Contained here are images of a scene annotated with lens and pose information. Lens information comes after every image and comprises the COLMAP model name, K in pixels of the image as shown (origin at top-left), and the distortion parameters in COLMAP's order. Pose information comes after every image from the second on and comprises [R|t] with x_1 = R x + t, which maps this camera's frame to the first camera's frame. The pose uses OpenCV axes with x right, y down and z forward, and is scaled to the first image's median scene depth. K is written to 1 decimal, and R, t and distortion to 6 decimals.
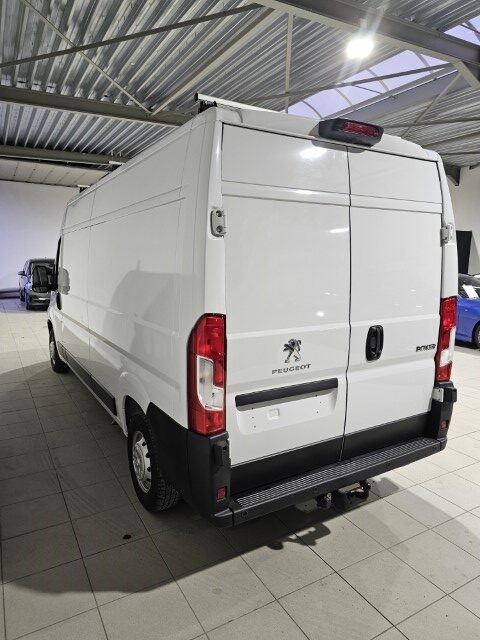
lens RADIAL K [[429.0, 0, 240.6], [0, 429.0, 319.3], [0, 0, 1]] dist [0.062587, -0.033892]
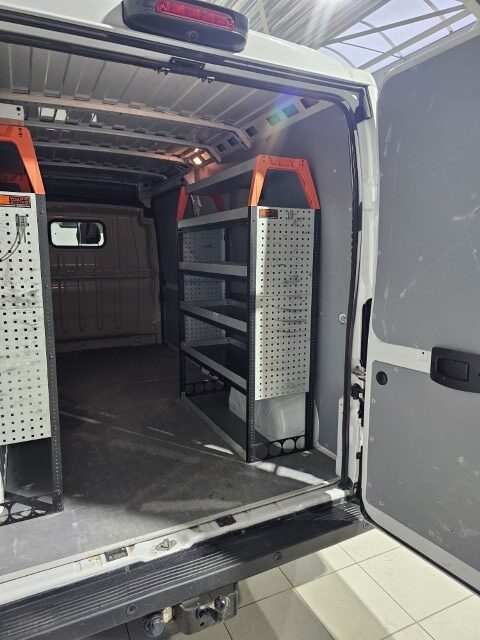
lens RADIAL K [[429.0, 0, 239.9], [0, 429.0, 320.4], [0, 0, 1]] dist [0.062587, -0.033892]
pose [[0.996839, 0.002749, -0.079405, 0.332320], [-0.001057, 0.999772, 0.021340, -0.030616], [0.079446, -0.021189, 0.996614, 0.354023]]
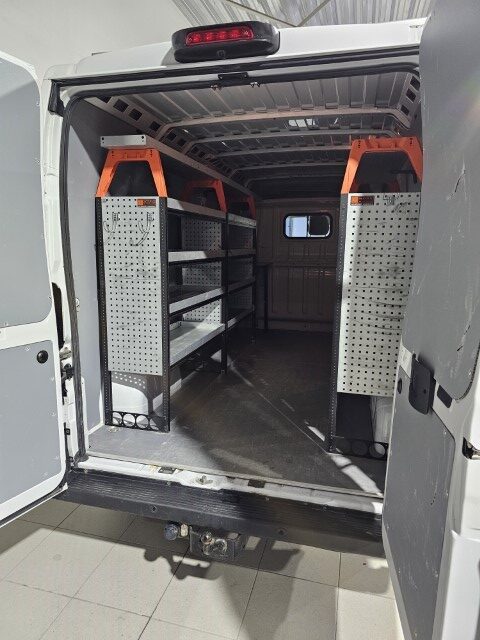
lens RADIAL K [[429.0, 0, 242.5], [0, 429.0, 319.8], [0, 0, 1]] dist [0.062587, -0.033892]
pose [[0.710895, 0.123625, -0.692347, 0.733855], [-0.100241, 0.992190, 0.074238, -0.037498], [0.696118, 0.016626, 0.717735, 0.466138]]
